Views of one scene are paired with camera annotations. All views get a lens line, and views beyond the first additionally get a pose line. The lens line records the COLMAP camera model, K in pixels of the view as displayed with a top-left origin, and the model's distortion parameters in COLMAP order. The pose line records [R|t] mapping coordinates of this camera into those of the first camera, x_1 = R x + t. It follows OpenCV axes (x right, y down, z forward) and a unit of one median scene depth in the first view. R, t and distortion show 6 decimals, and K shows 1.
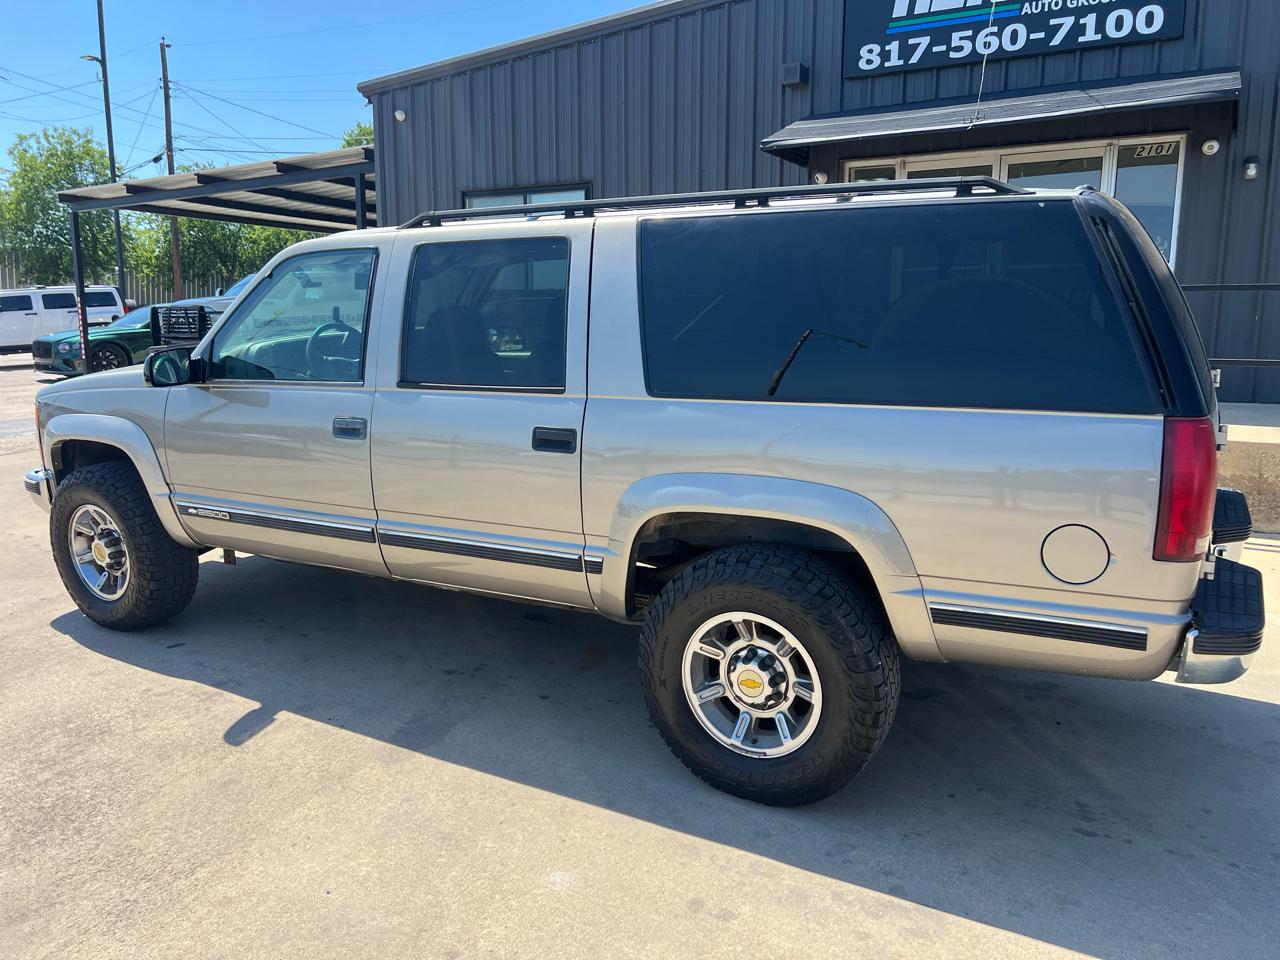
lens RADIAL K [[972.0, 0, 637.9], [0, 972.0, 472.8], [0, 0, 1]] dist [0.062831, -0.075000]
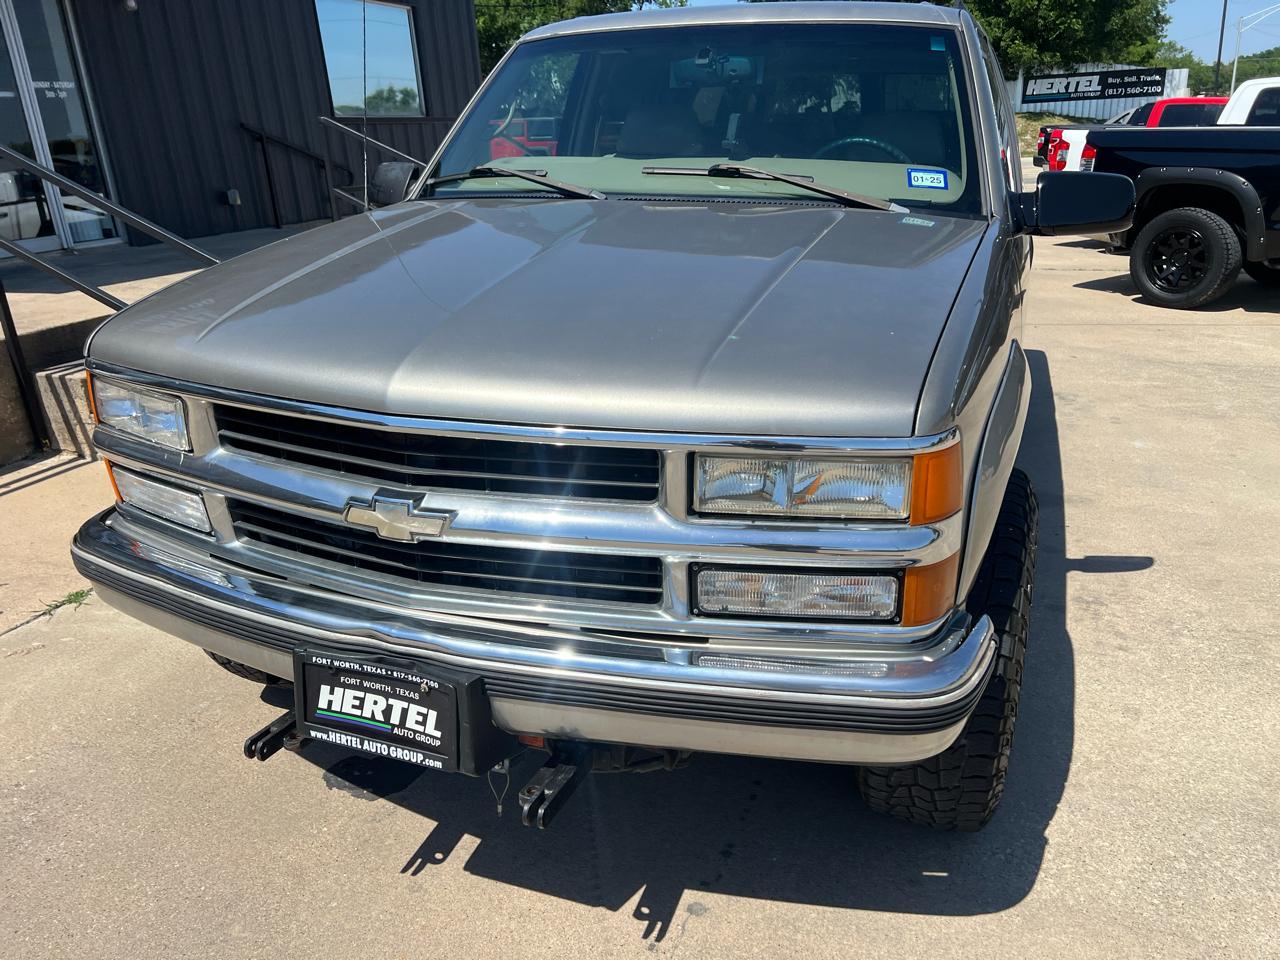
lens RADIAL K [[967.1, 0, 653.9], [0, 967.1, 477.7], [0, 0, 1]] dist [0.055351, -0.062600]
pose [[-0.174517, -0.321783, 0.930591, -1.101370], [0.195508, 0.914953, 0.353040, -0.226619], [-0.965049, 0.243550, -0.096764, 1.410532]]
